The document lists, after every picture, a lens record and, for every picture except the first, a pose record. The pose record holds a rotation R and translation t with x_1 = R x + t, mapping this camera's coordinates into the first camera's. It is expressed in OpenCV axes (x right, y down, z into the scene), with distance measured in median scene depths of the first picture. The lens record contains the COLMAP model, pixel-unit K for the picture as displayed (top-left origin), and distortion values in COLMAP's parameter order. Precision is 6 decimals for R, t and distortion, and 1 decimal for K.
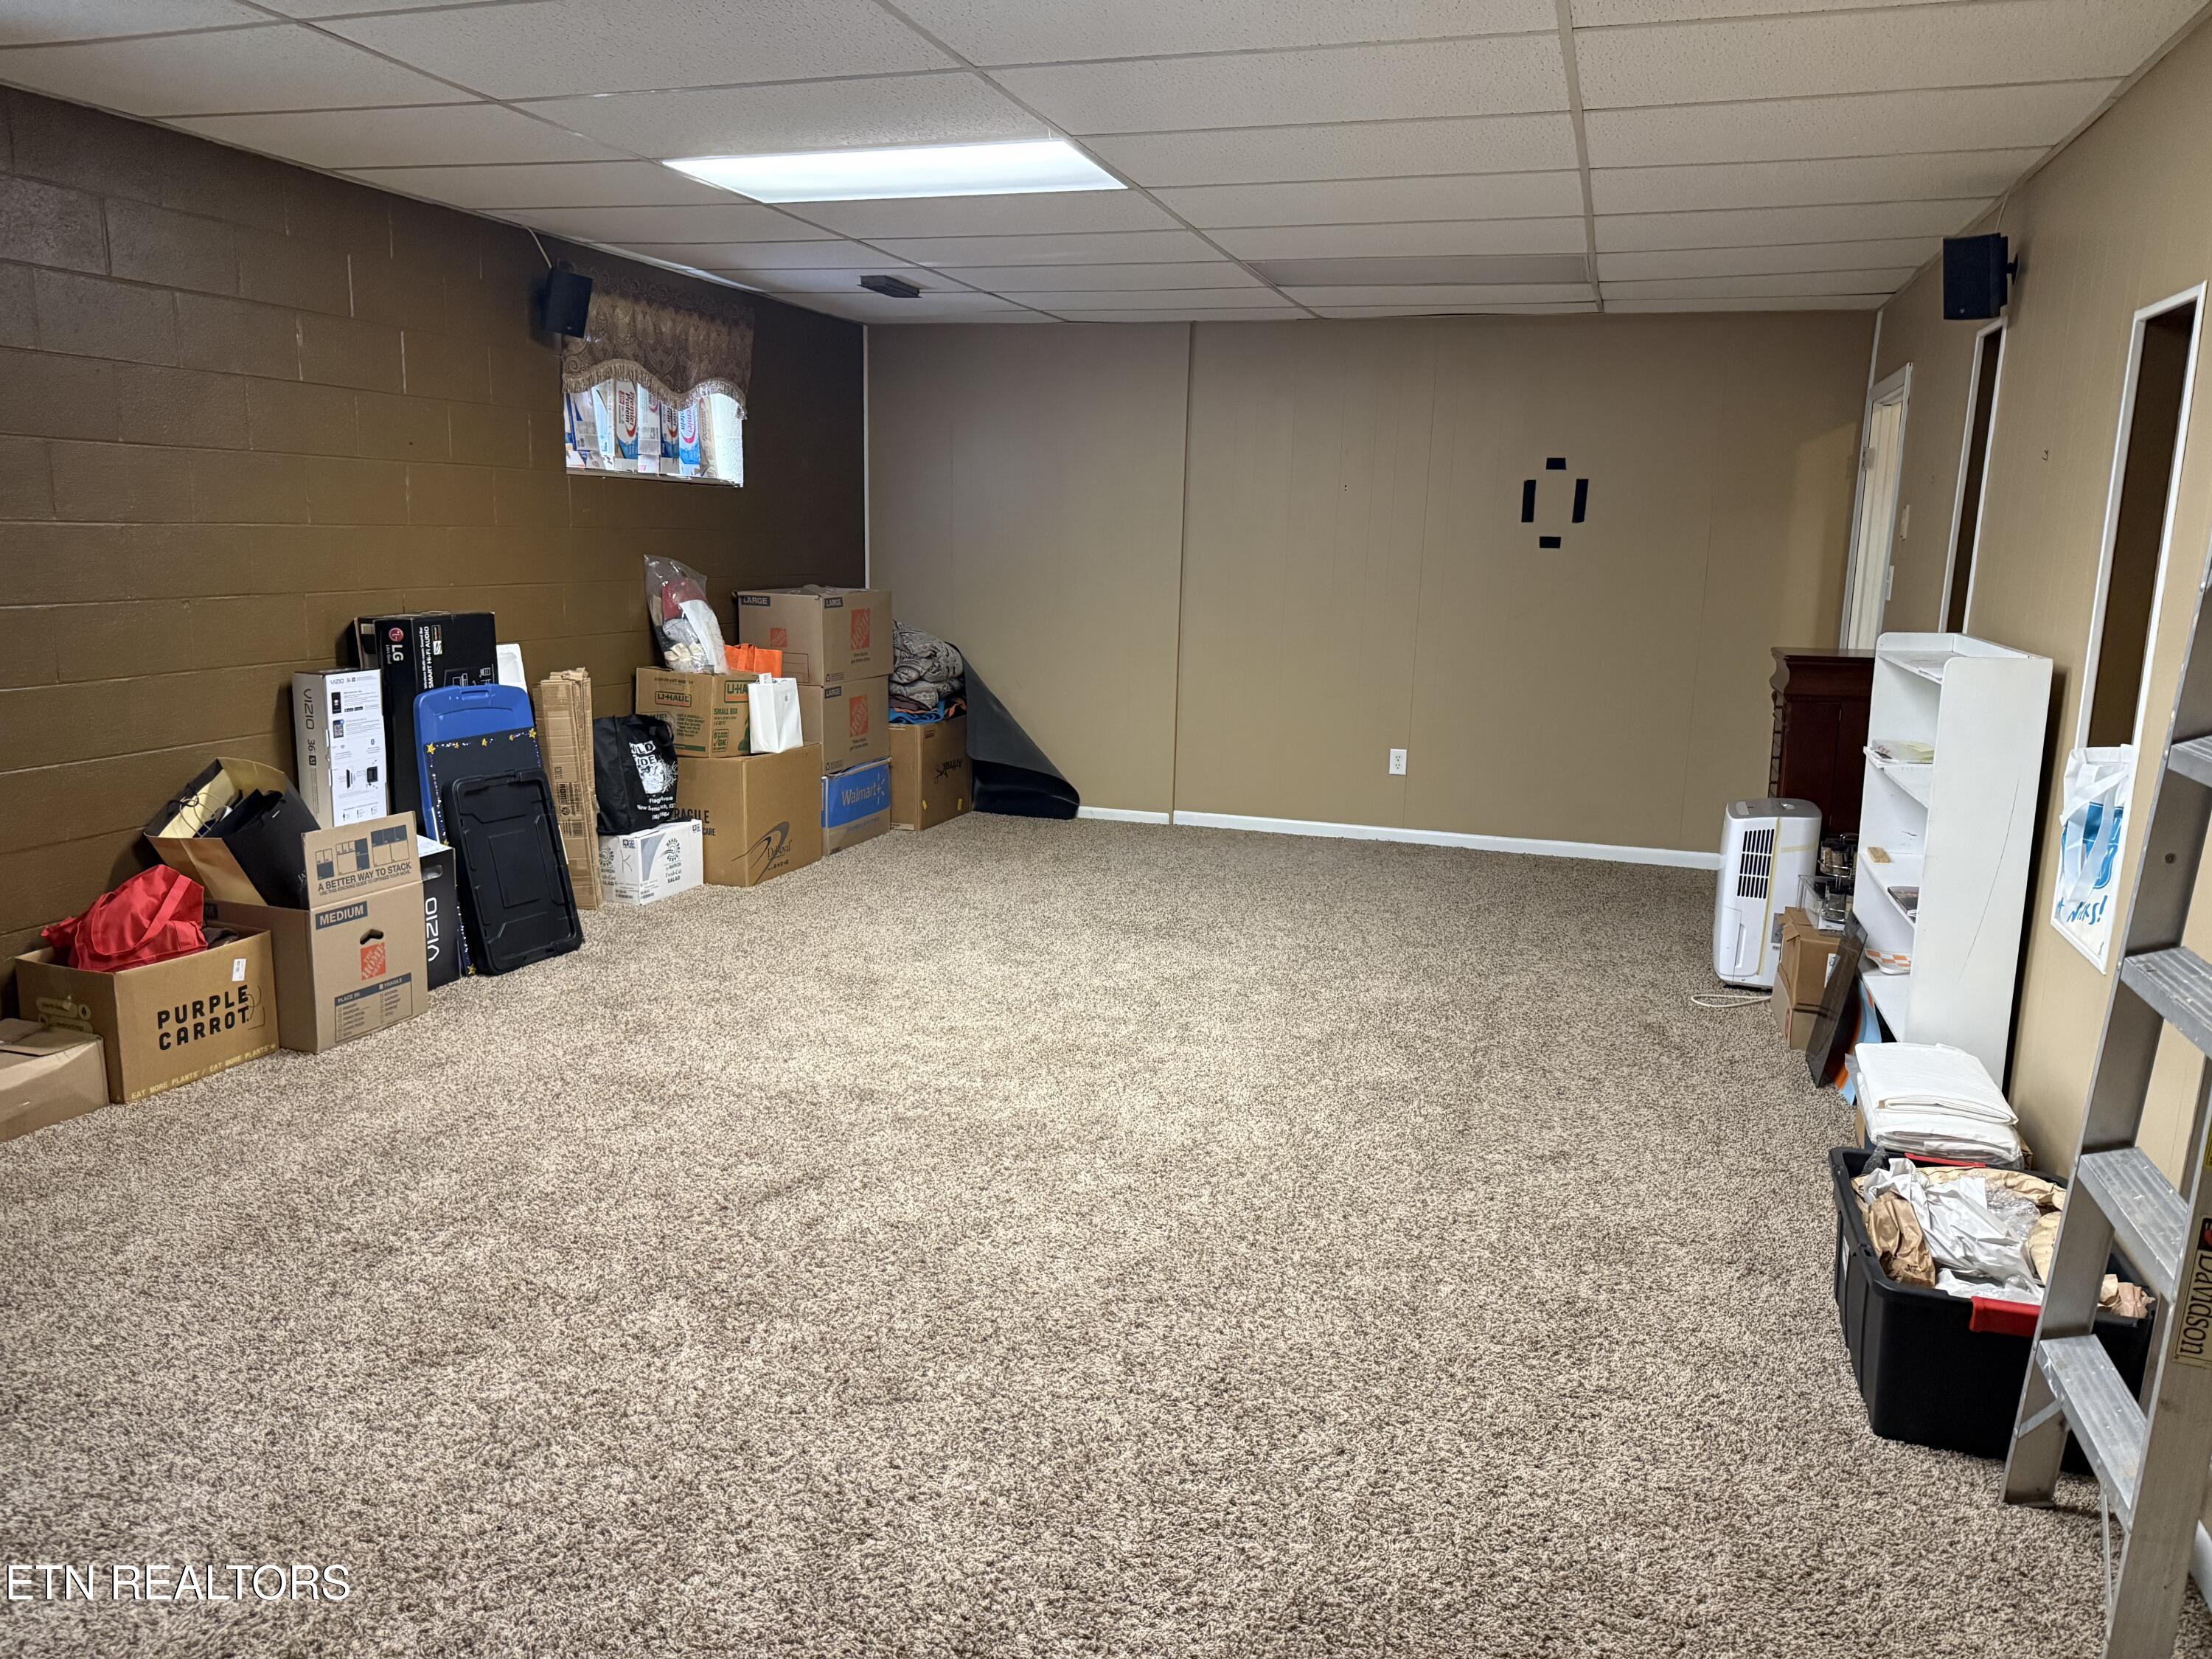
lens RADIAL K [[1552.3, 0, 1095.6], [0, 1552.3, 834.7], [0, 0, 1]] dist [0.026178, -0.044816]
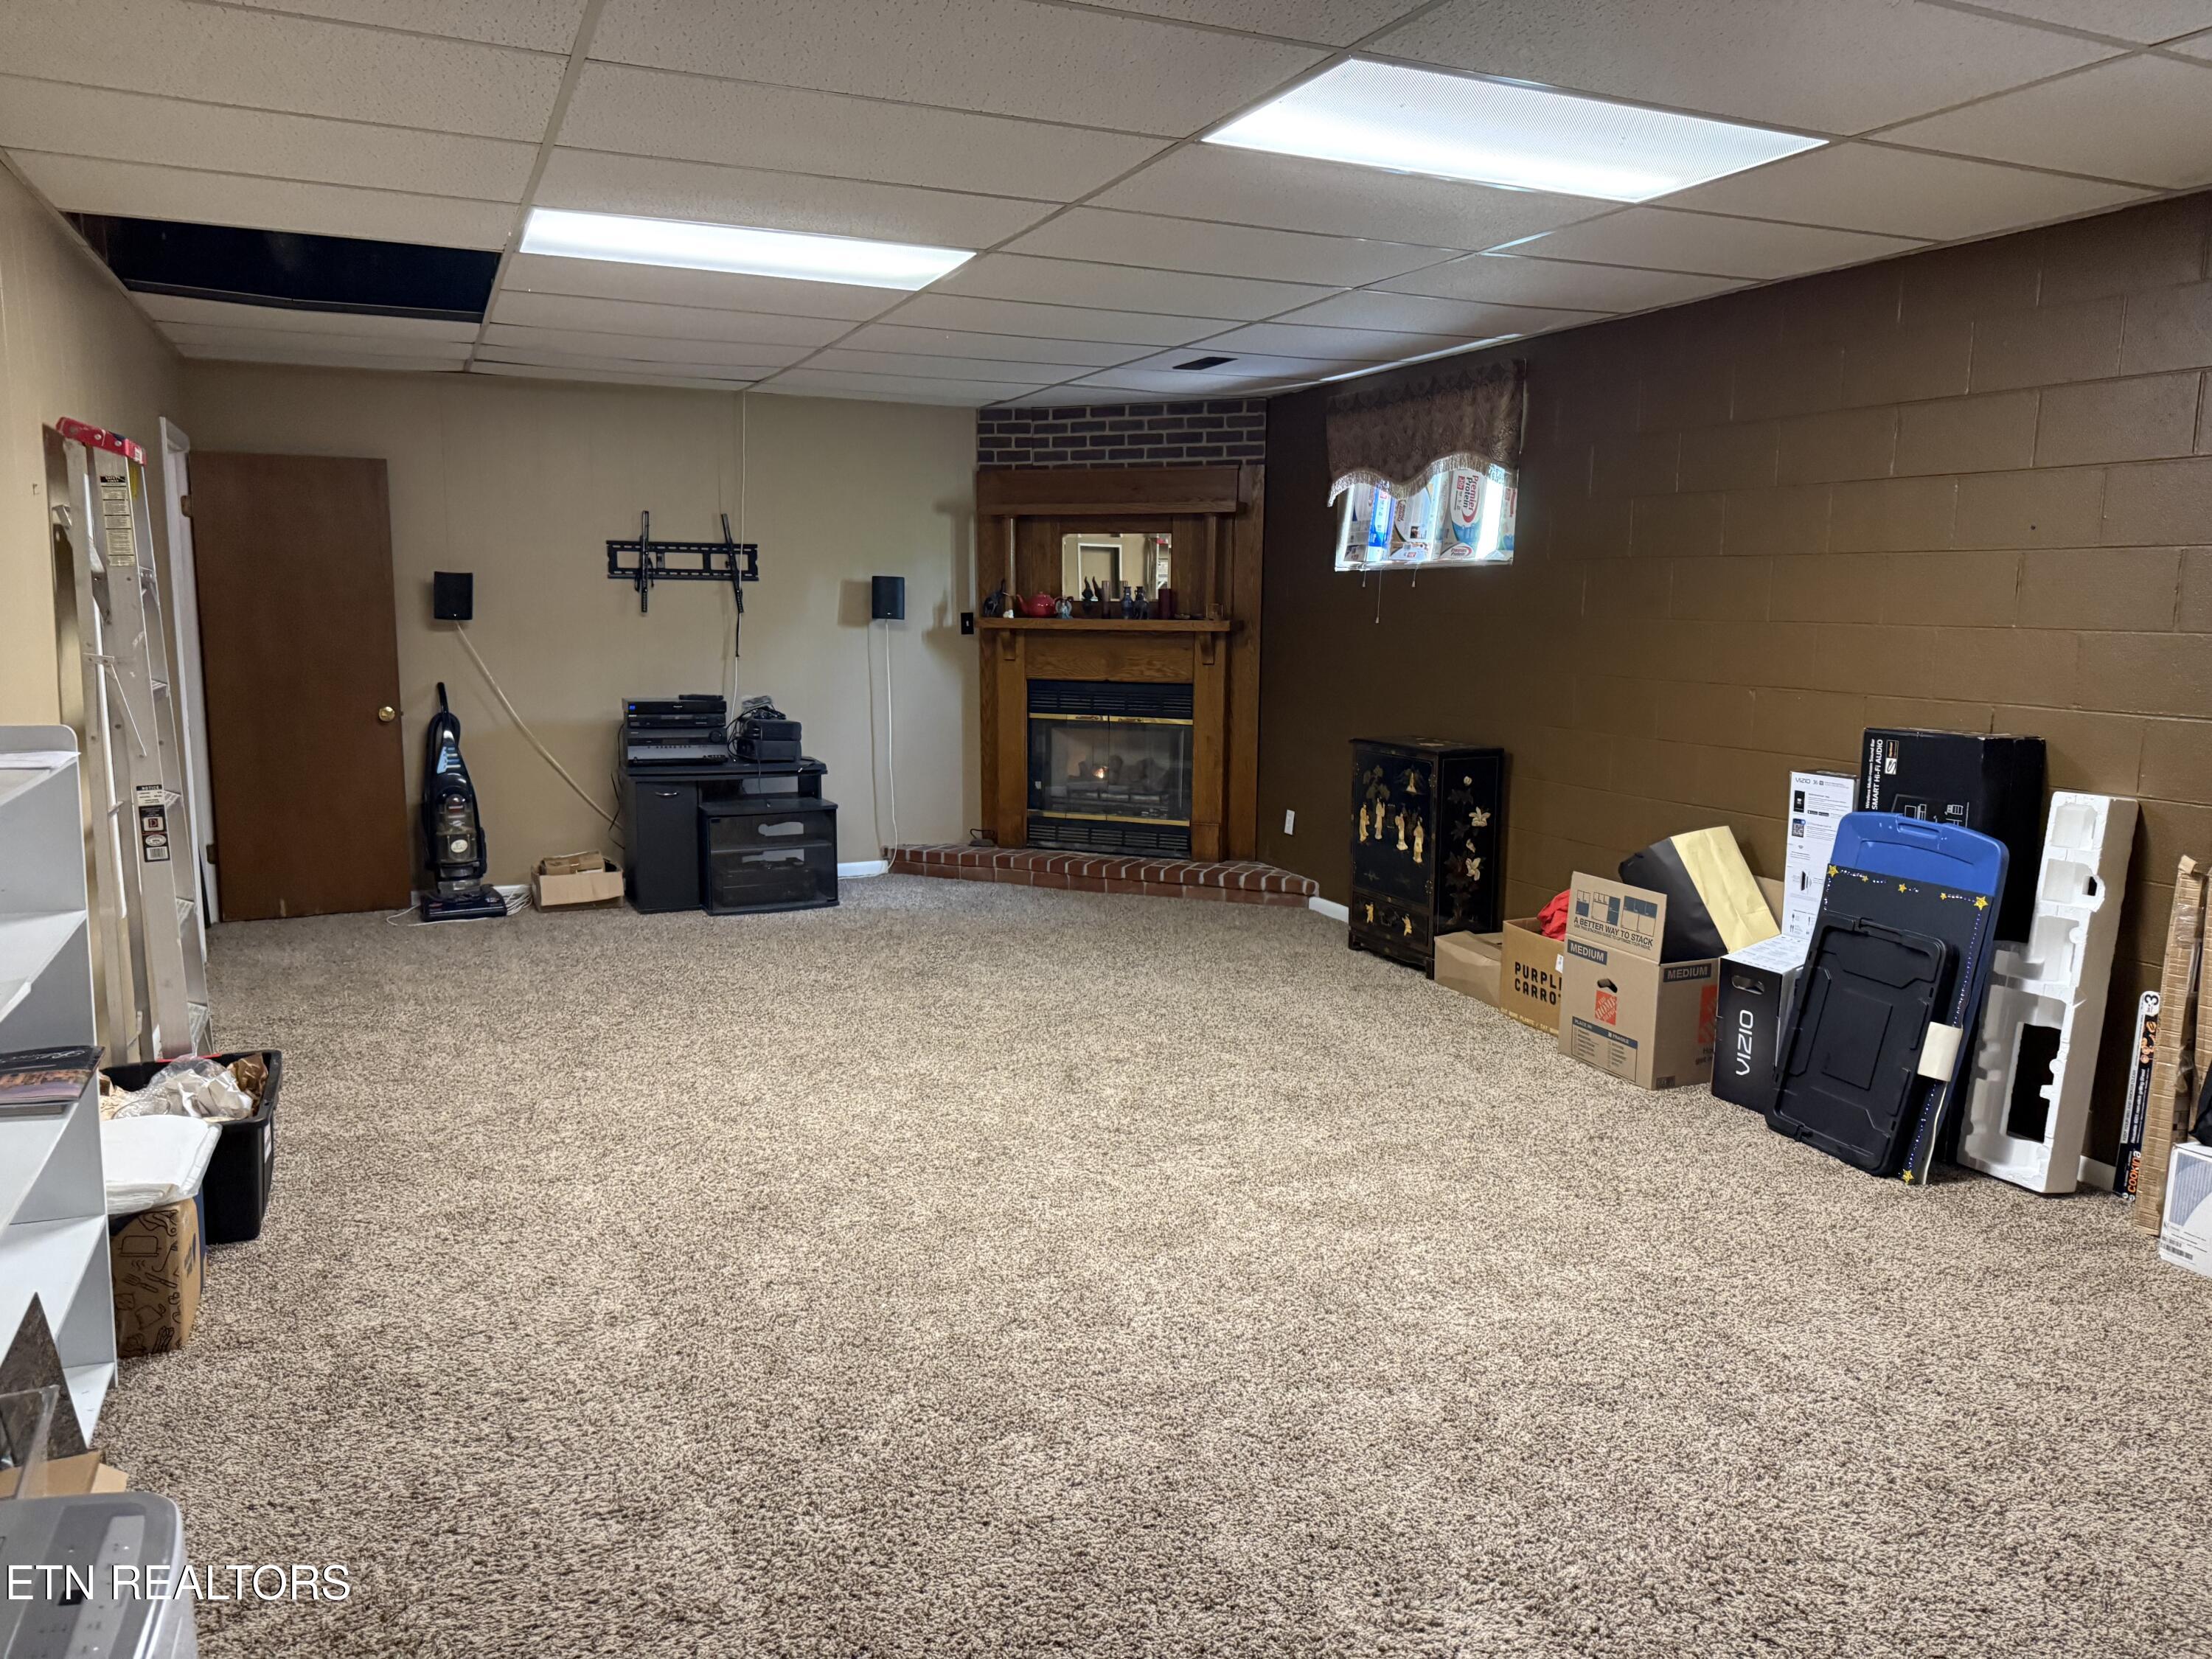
lens RADIAL K [[1532.7, 0, 1097.3], [0, 1532.7, 822.7], [0, 0, 1]] dist [0.131911, -0.248368]
pose [[-0.731067, 0.066499, -0.679057, 0.512315], [-0.162212, 0.949765, 0.267644, -0.265089], [0.662743, 0.305817, -0.683555, 1.389154]]
